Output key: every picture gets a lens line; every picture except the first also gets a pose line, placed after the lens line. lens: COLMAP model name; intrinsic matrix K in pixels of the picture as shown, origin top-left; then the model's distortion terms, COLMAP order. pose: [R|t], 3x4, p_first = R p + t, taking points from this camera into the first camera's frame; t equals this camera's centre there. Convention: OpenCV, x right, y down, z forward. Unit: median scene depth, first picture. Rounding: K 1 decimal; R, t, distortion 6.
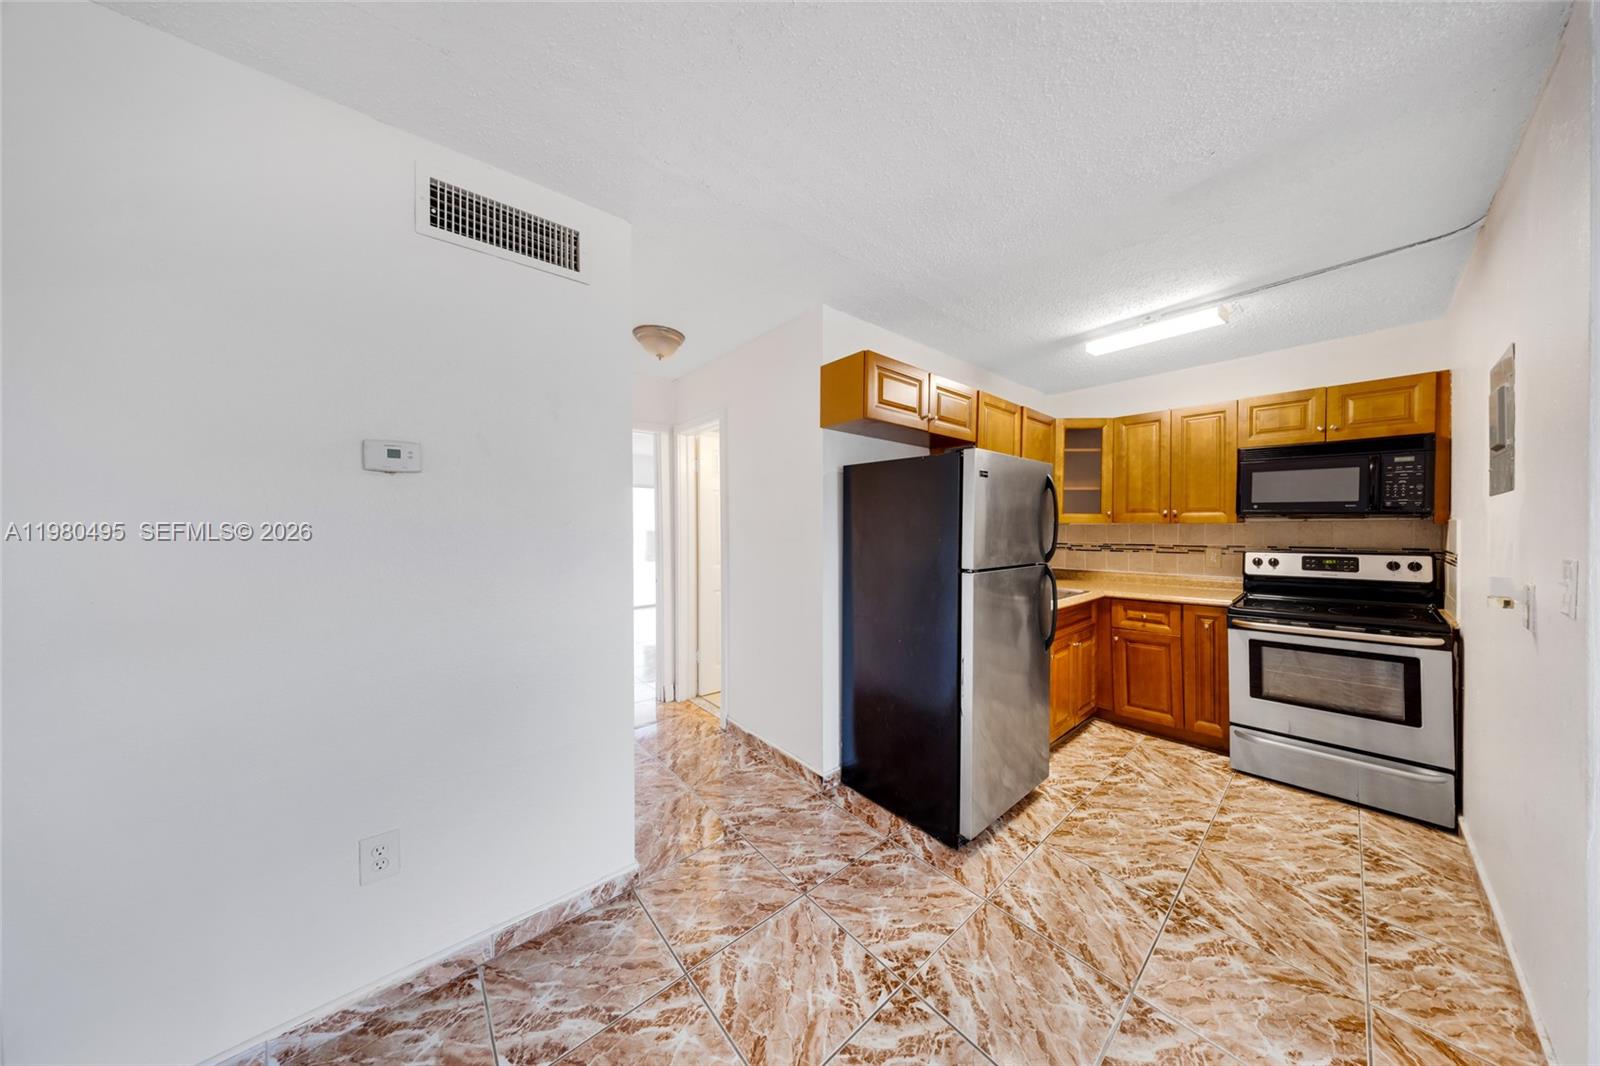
lens RADIAL K [[470.7, 0, 812.6], [0, 470.7, 526.9], [0, 0, 1]] dist [-0.002192, -0.000047]
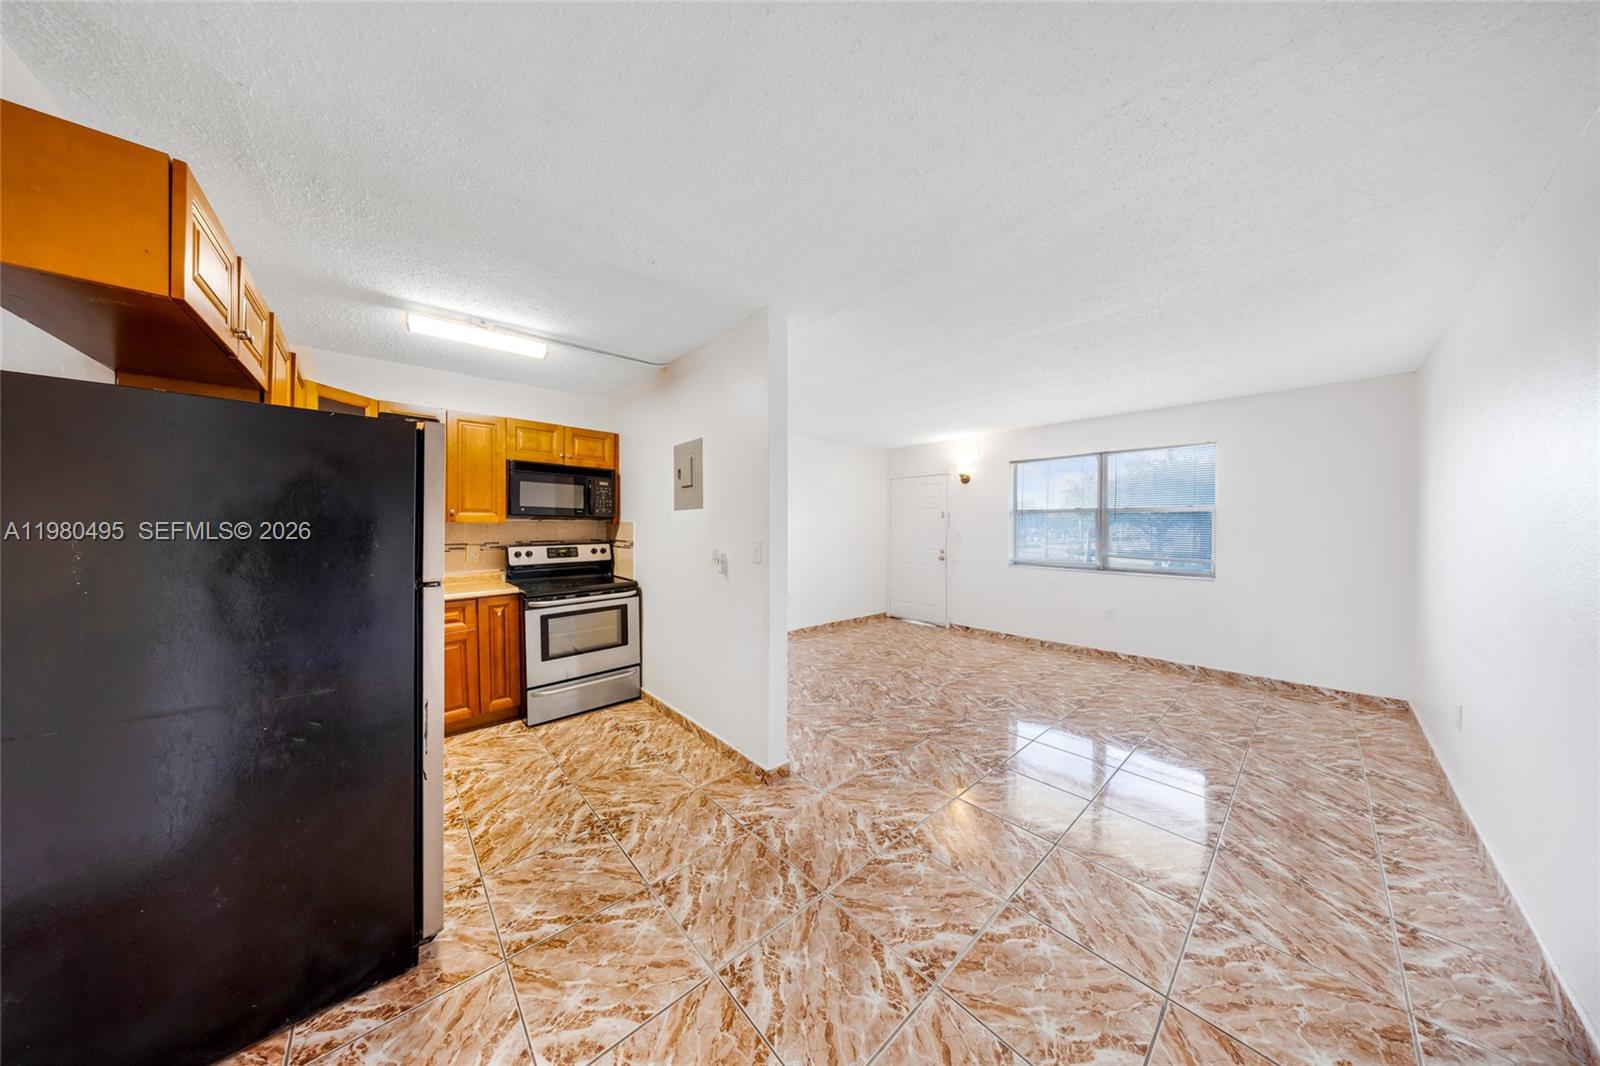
lens RADIAL K [[470.7, 0, 805.3], [0, 470.7, 529.1], [0, 0, 1]] dist [-0.002192, -0.000047]
pose [[-0.004304, -0.005954, 0.999973, -0.341633], [-0.000611, 0.999982, 0.005951, 0.000594], [-0.999991, -0.000586, -0.004308, 0.319888]]
